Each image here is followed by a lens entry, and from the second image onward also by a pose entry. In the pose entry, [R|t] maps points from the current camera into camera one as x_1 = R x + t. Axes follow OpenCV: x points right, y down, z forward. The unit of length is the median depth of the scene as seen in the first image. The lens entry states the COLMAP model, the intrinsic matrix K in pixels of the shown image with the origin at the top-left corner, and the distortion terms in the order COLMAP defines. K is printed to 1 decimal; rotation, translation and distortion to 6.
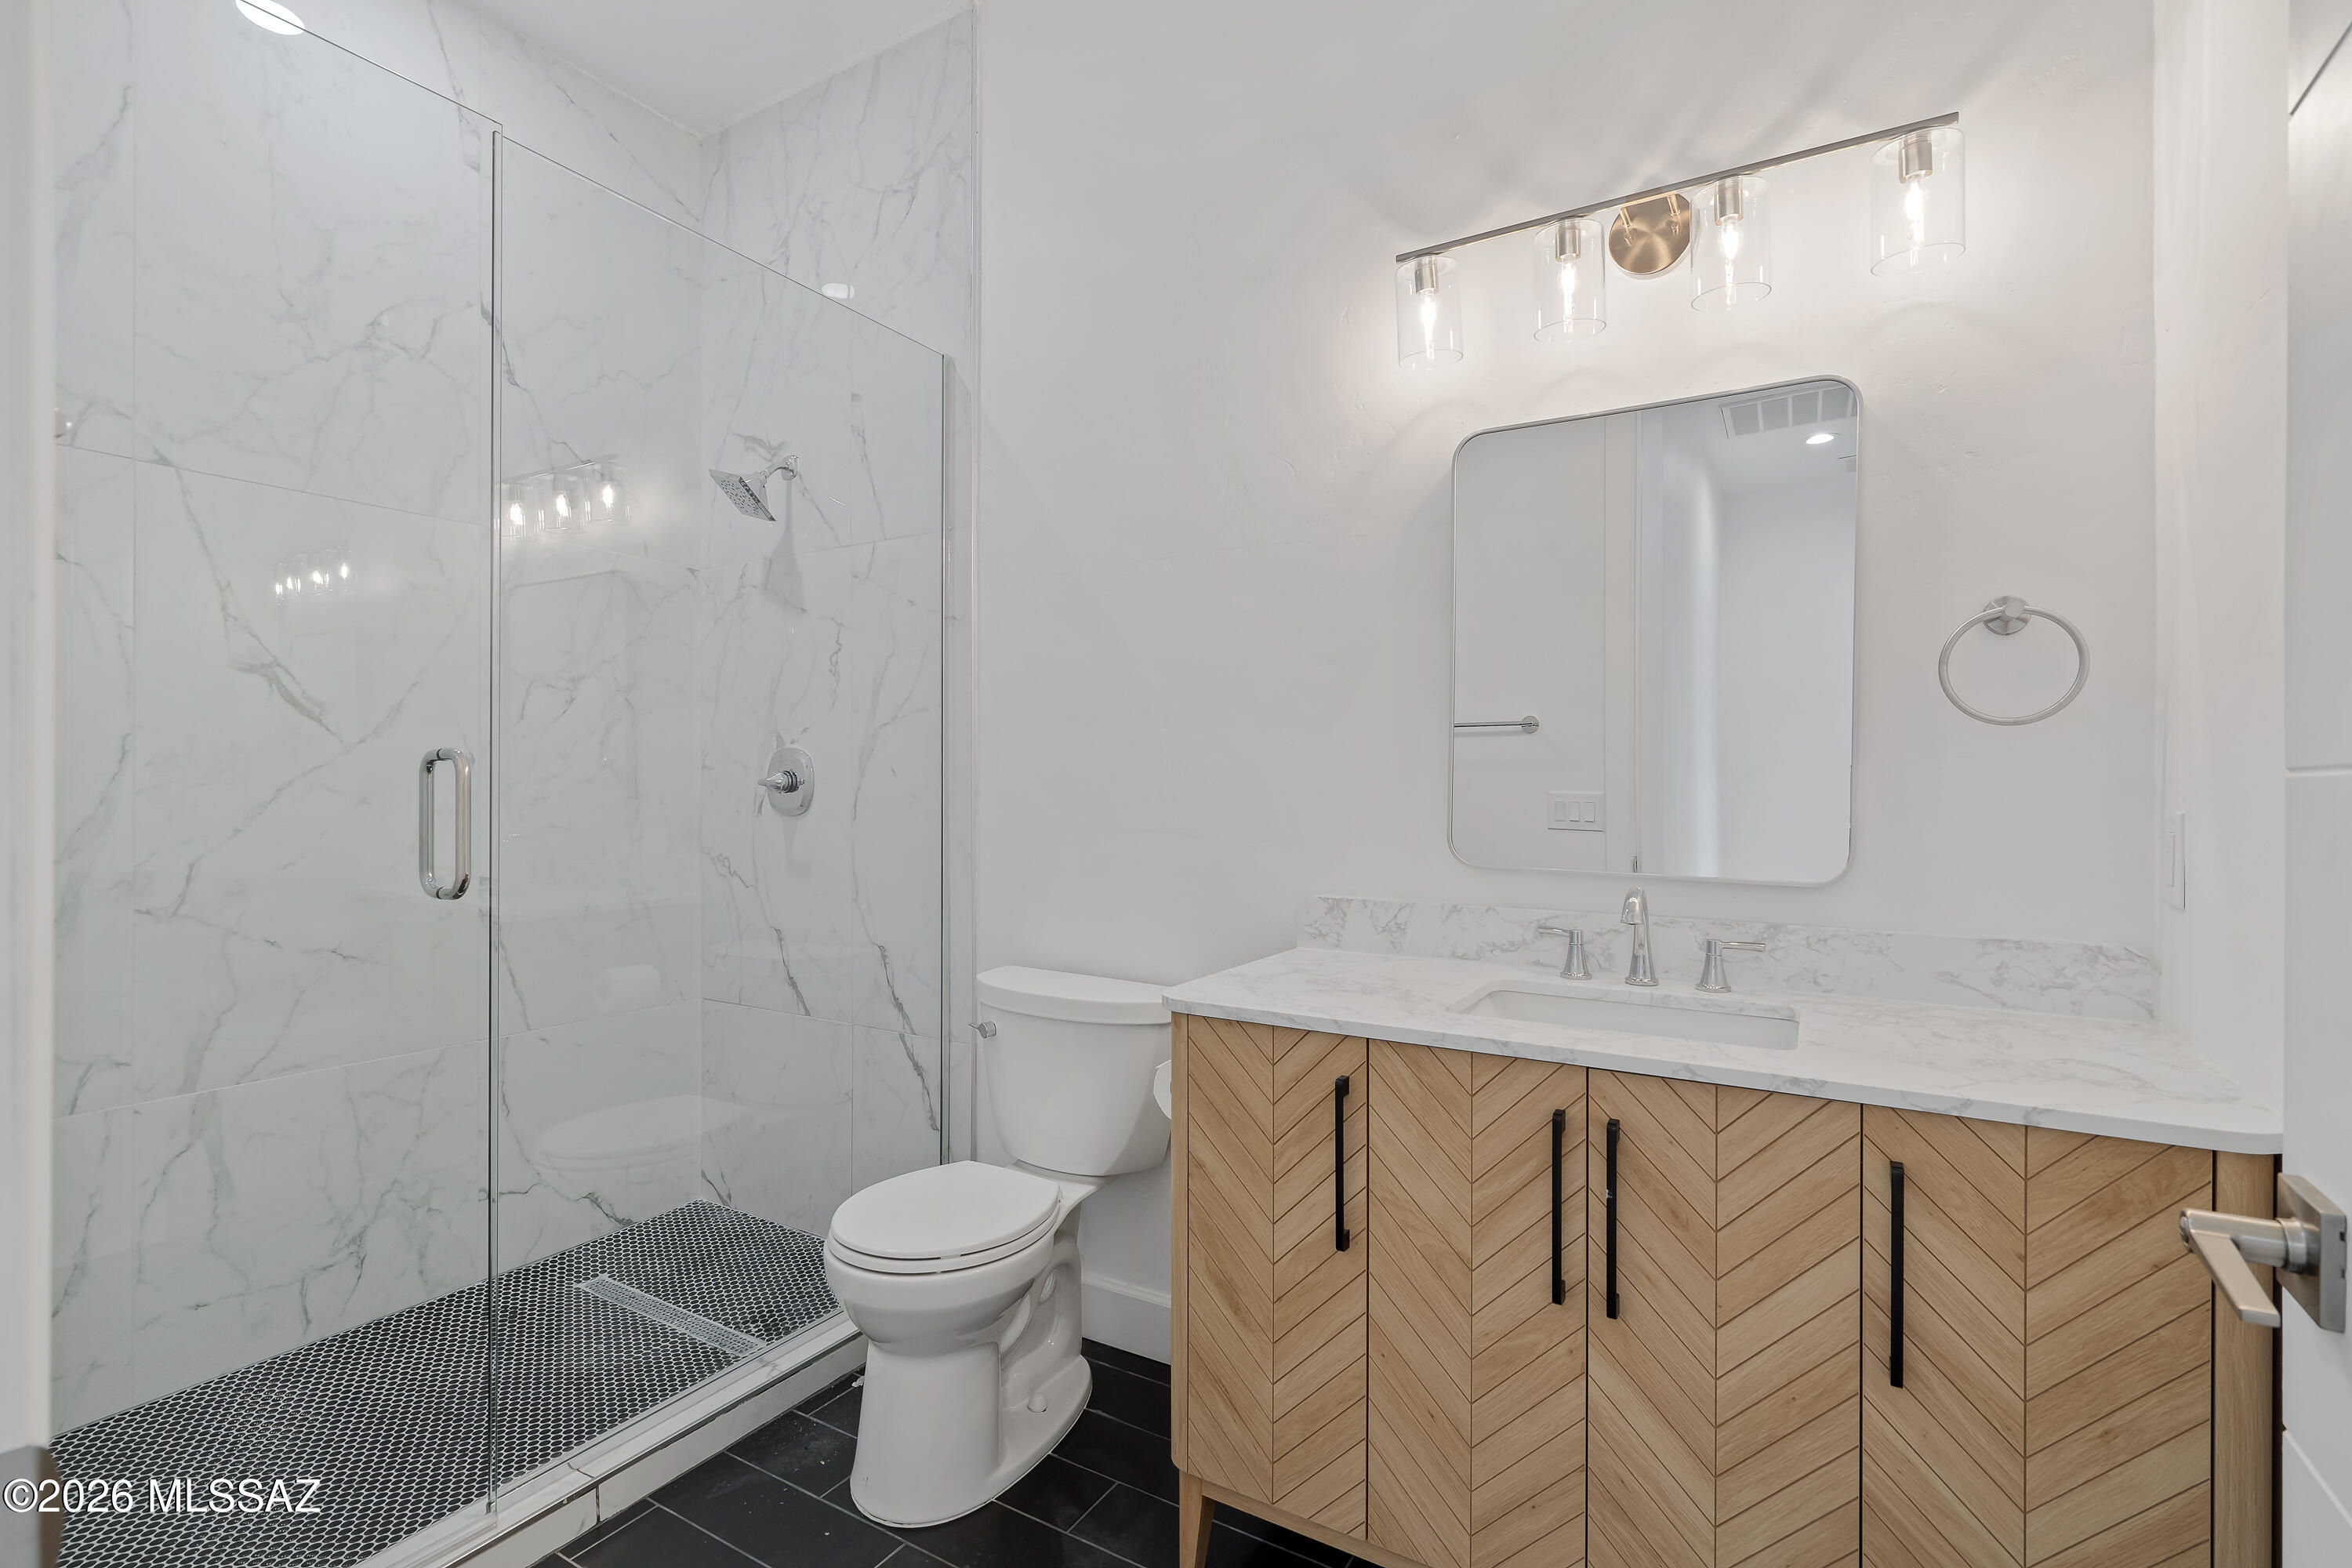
lens RADIAL K [[1065.9, 0, 1176.0], [0, 1065.9, 784.0], [0, 0, 1]] dist [-0.000666, 0.000191]
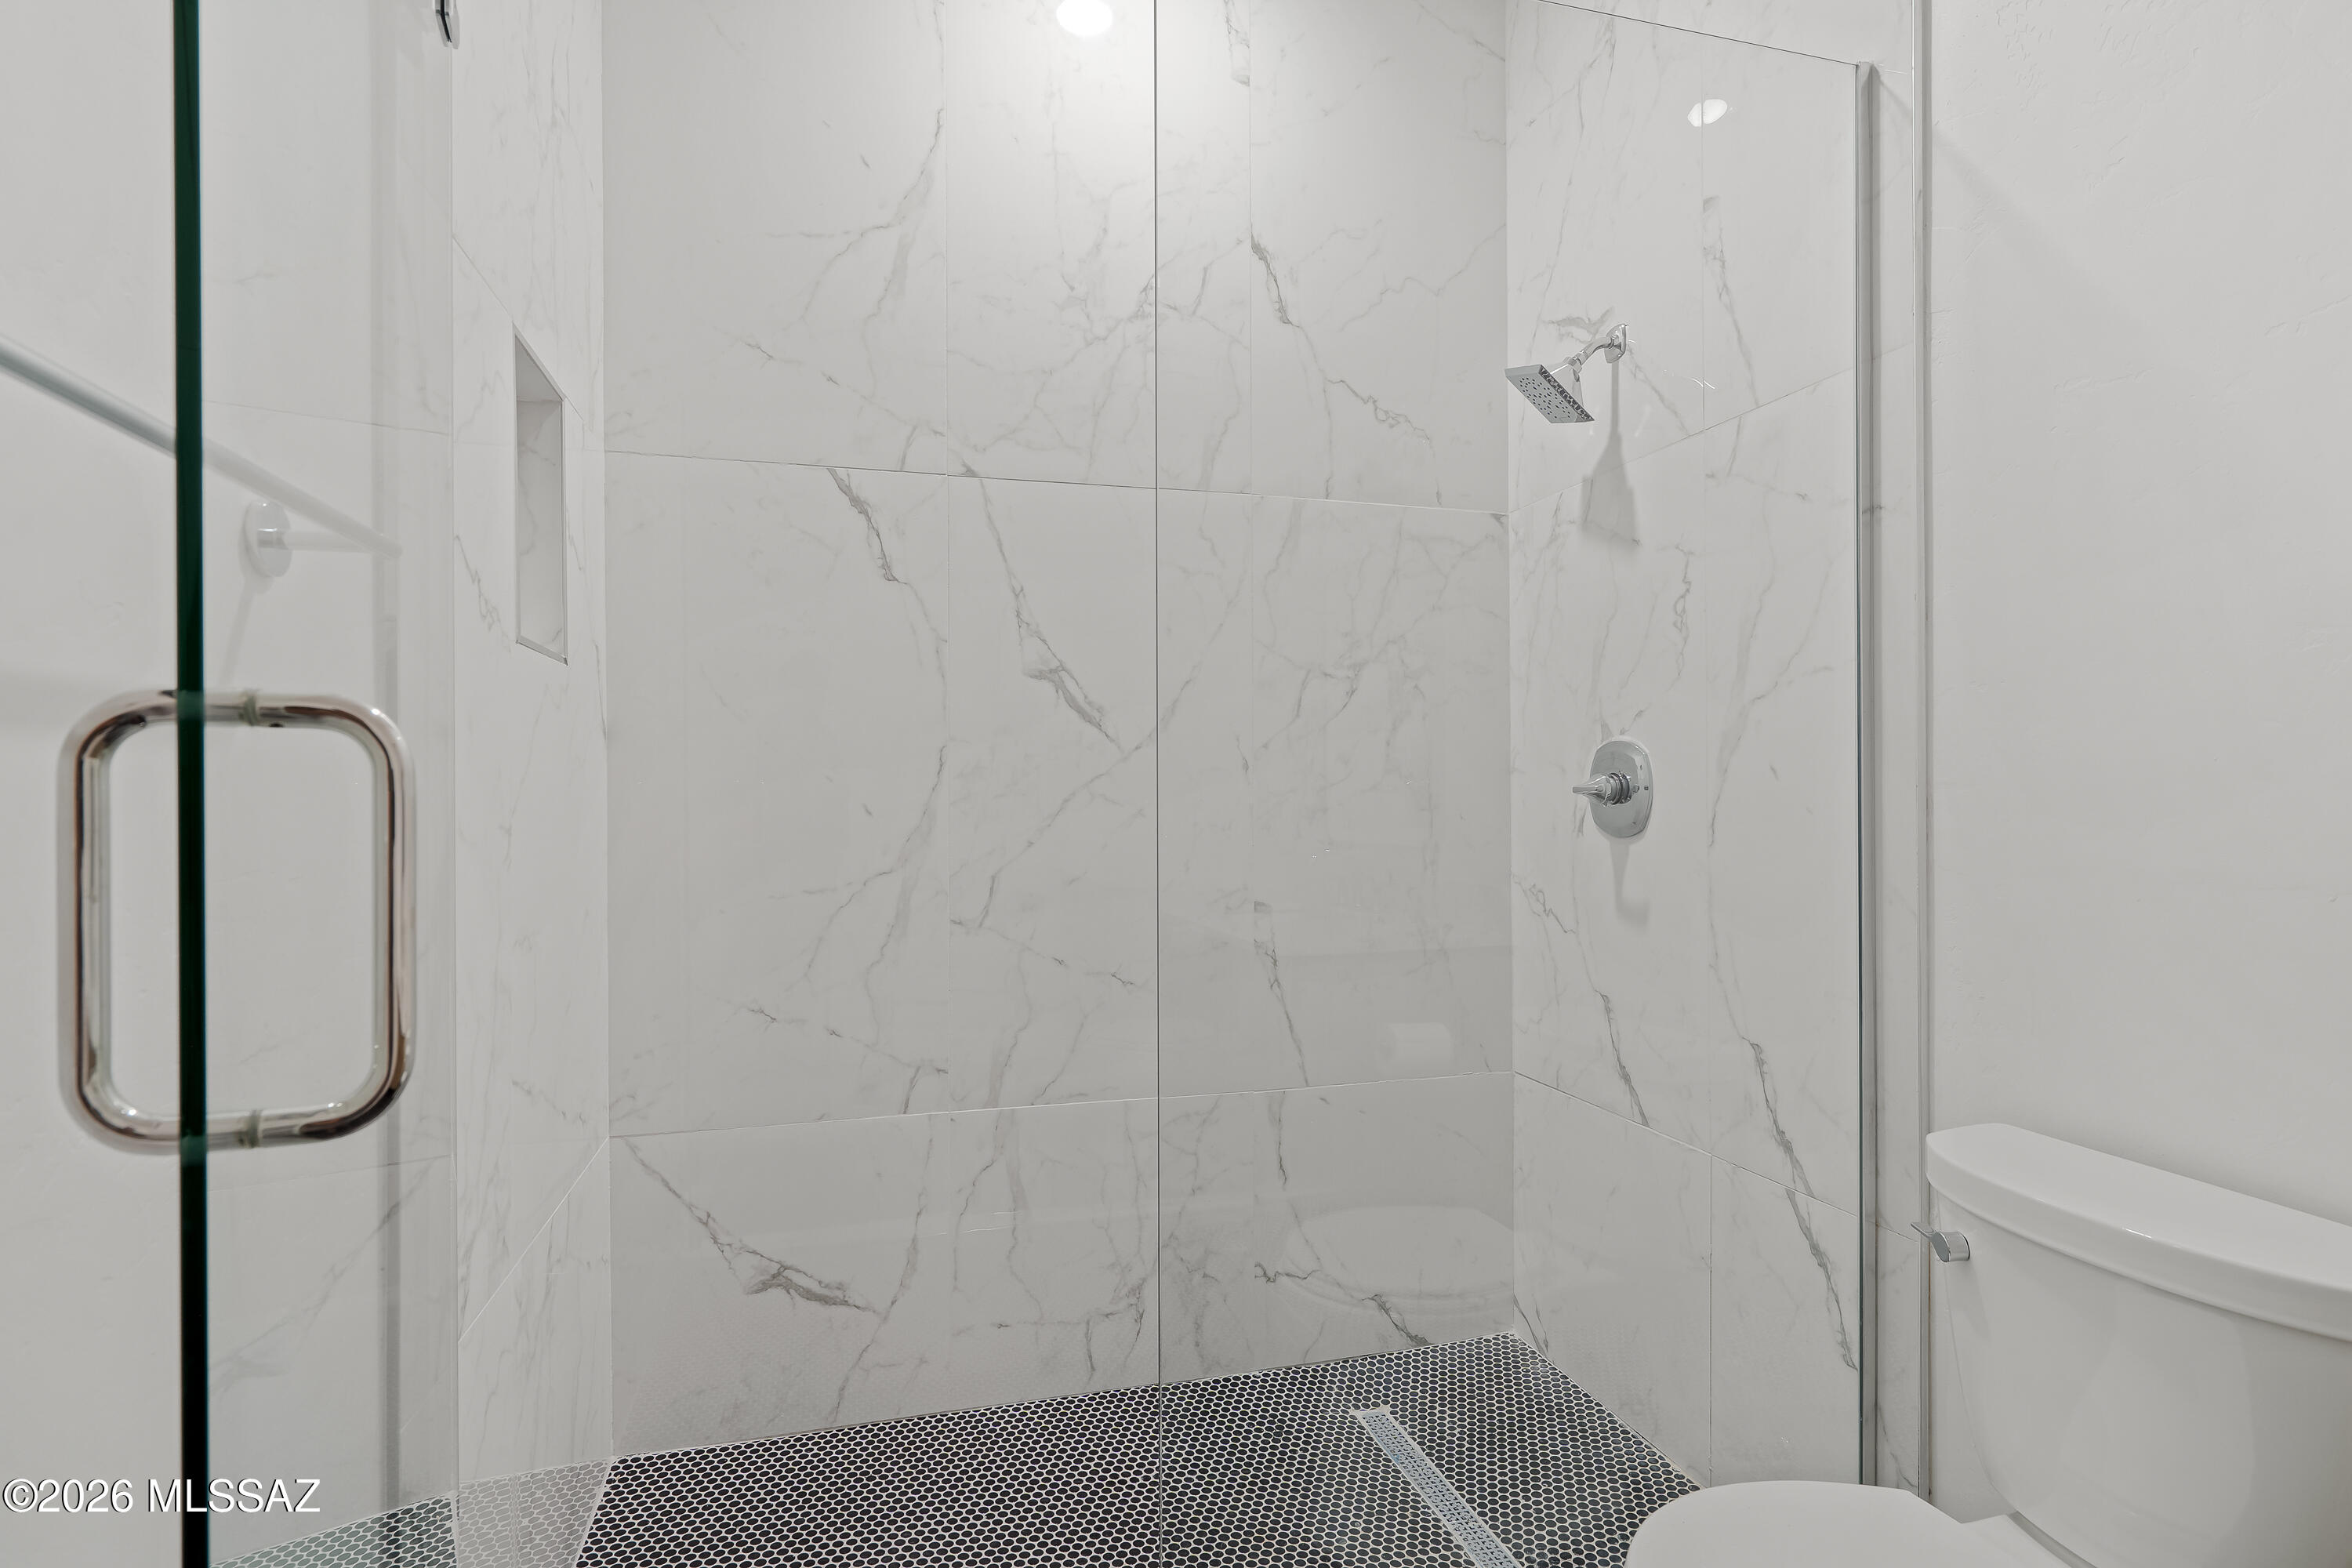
lens RADIAL K [[1157.6, 0, 1173.5], [0, 1157.6, 793.4], [0, 0, 1]] dist [-0.010770, 0.017705]
pose [[0.715083, -0.005508, -0.699018, -0.041447], [0.005431, 0.999983, -0.002323, 0.001396], [0.699018, -0.002135, 0.715100, 0.265633]]
